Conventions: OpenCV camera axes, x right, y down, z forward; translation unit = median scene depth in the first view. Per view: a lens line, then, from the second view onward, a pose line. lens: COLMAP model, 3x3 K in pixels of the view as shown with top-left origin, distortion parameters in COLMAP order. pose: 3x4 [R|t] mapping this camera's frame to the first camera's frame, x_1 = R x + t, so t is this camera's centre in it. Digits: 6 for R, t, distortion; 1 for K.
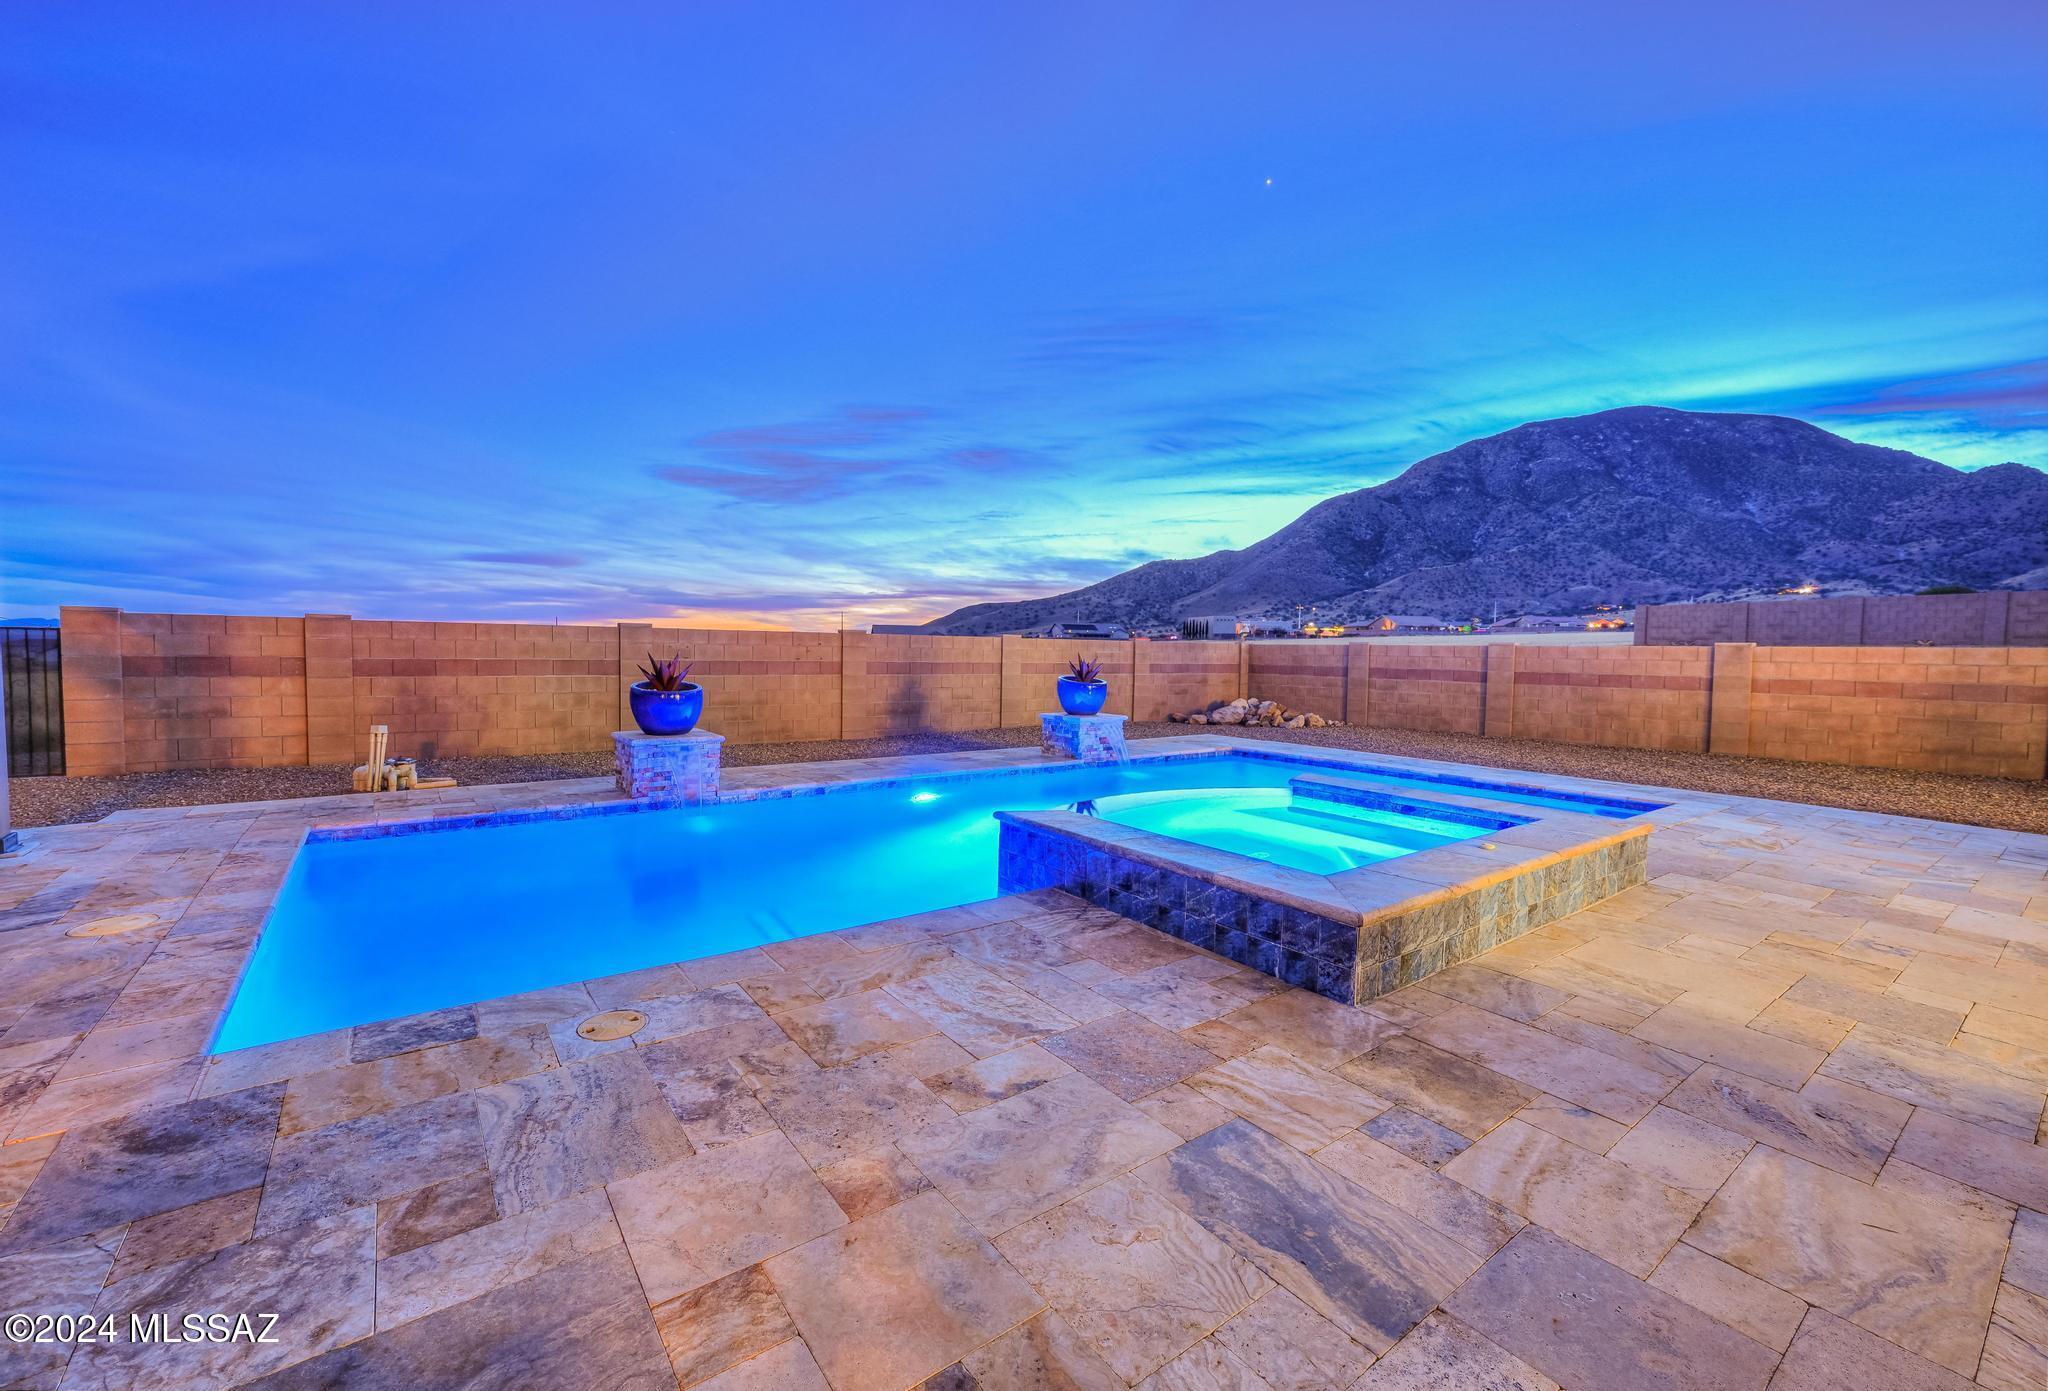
lens RADIAL K [[826.4, 0, 983.6], [0, 826.4, 692.0], [0, 0, 1]] dist [-0.002015, -0.000160]
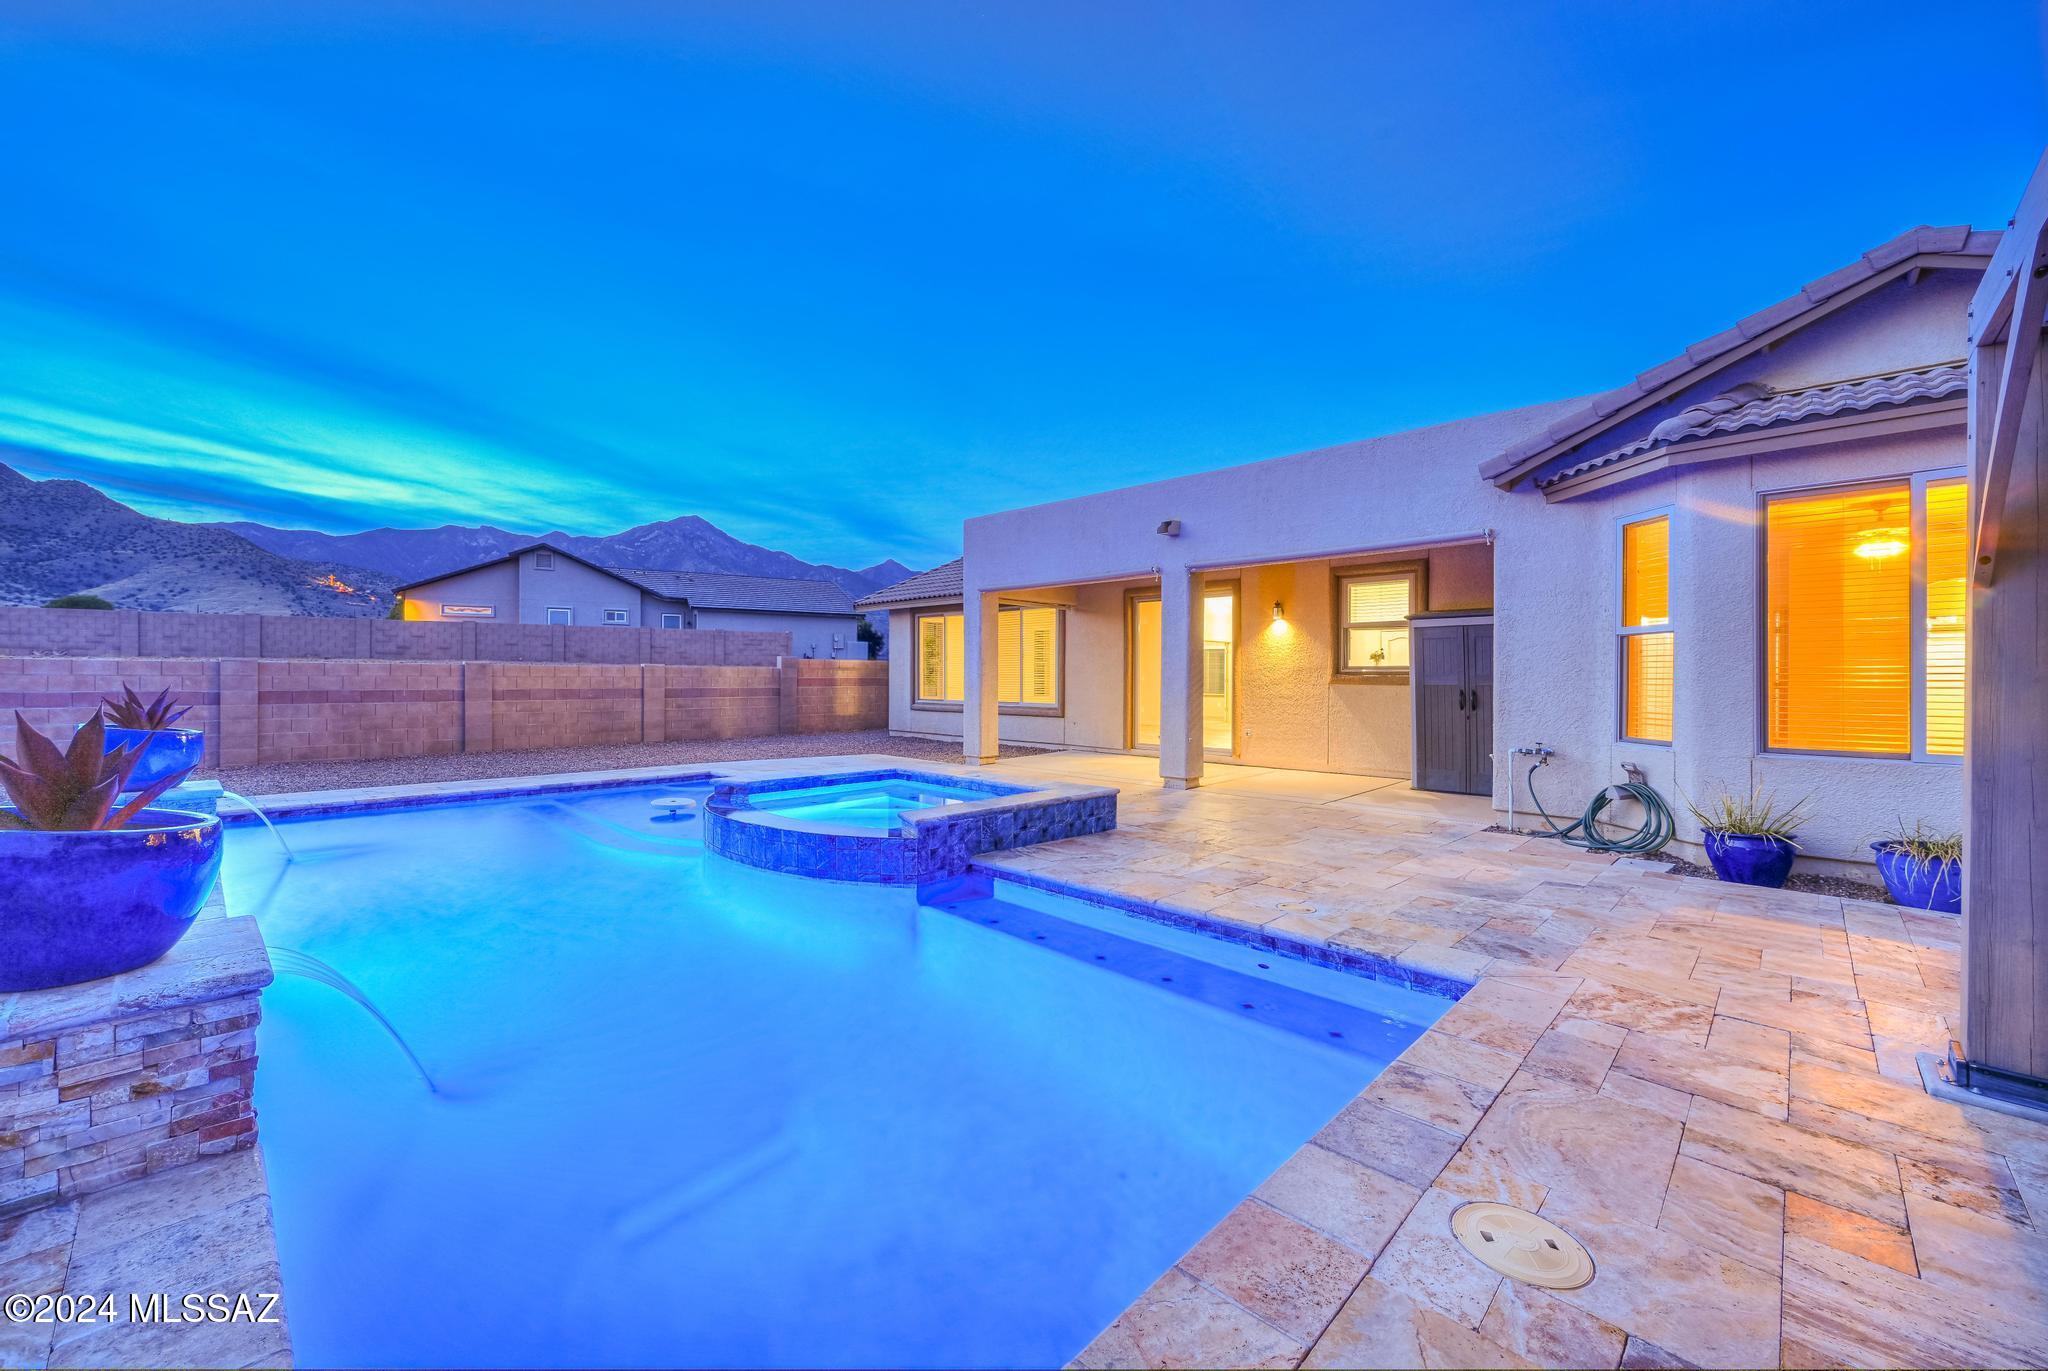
lens RADIAL K [[803.4, 0, 1025.9], [0, 803.4, 679.1], [0, 0, 1]] dist [-0.001031, 0.000388]
pose [[-0.183041, -0.018689, 0.982928, -0.509450], [0.041885, 0.998763, 0.026790, -0.035851], [-0.982213, 0.046074, -0.182032, 0.472811]]
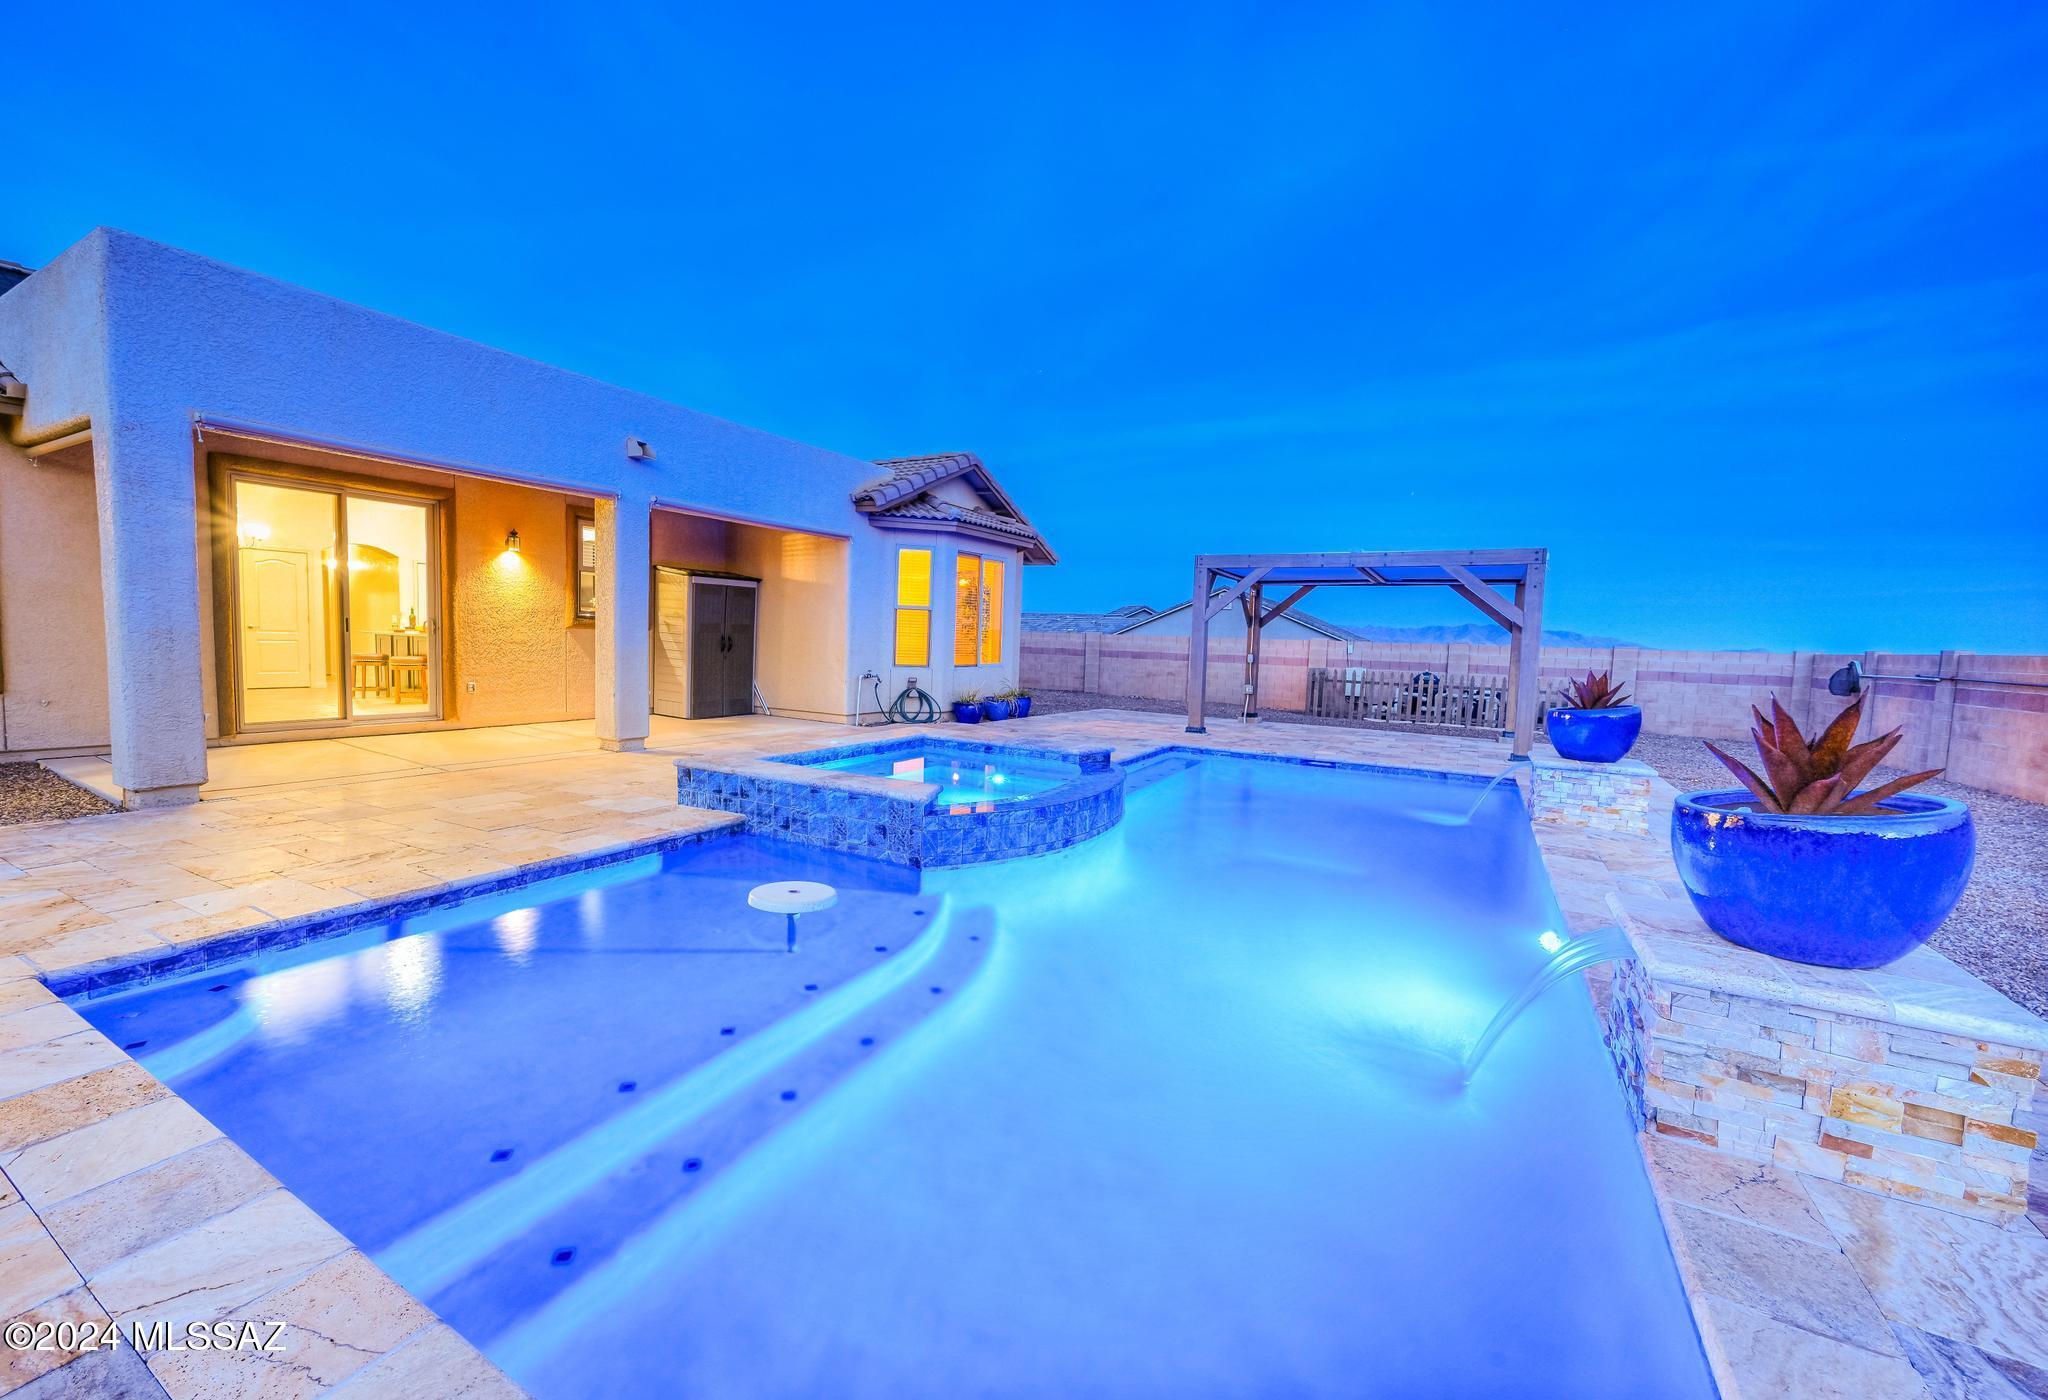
lens RADIAL K [[824.7, 0, 989.1], [0, 824.7, 700.5], [0, 0, 1]] dist [-0.000887, 0.000230]
pose [[-0.912493, -0.014445, -0.408837, 0.402431], [-0.068338, 0.990716, 0.117522, -0.052017], [0.403344, 0.135177, -0.905009, 1.055232]]
